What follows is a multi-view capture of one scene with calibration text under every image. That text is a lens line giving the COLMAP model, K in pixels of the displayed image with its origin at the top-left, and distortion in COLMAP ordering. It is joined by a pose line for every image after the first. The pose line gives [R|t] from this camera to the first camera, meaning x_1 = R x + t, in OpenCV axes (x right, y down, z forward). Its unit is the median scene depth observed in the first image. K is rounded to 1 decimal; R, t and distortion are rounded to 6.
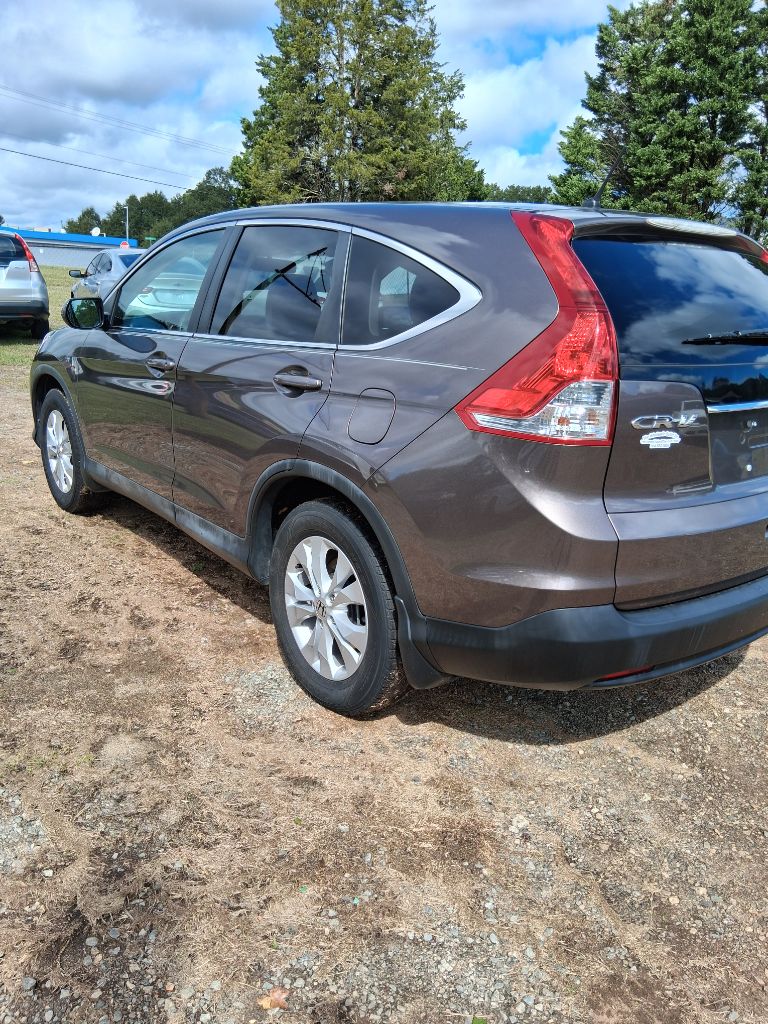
lens RADIAL K [[822.6, 0, 383.5], [0, 822.6, 508.9], [0, 0, 1]] dist [0.005427, -0.036514]
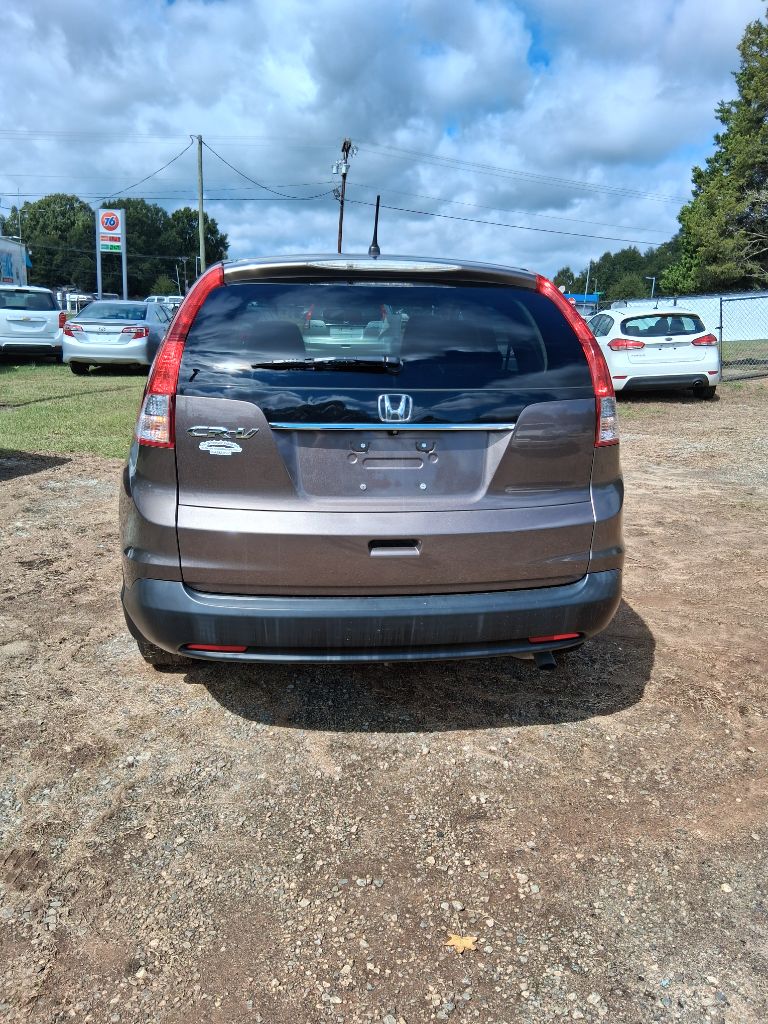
lens RADIAL K [[822.6, 0, 385.3], [0, 822.6, 507.8], [0, 0, 1]] dist [0.005427, -0.036514]
pose [[0.828237, 0.090360, -0.553045, 0.102596], [-0.124864, 0.991860, -0.024939, 0.000072], [0.546290, 0.089711, 0.832778, 0.013754]]
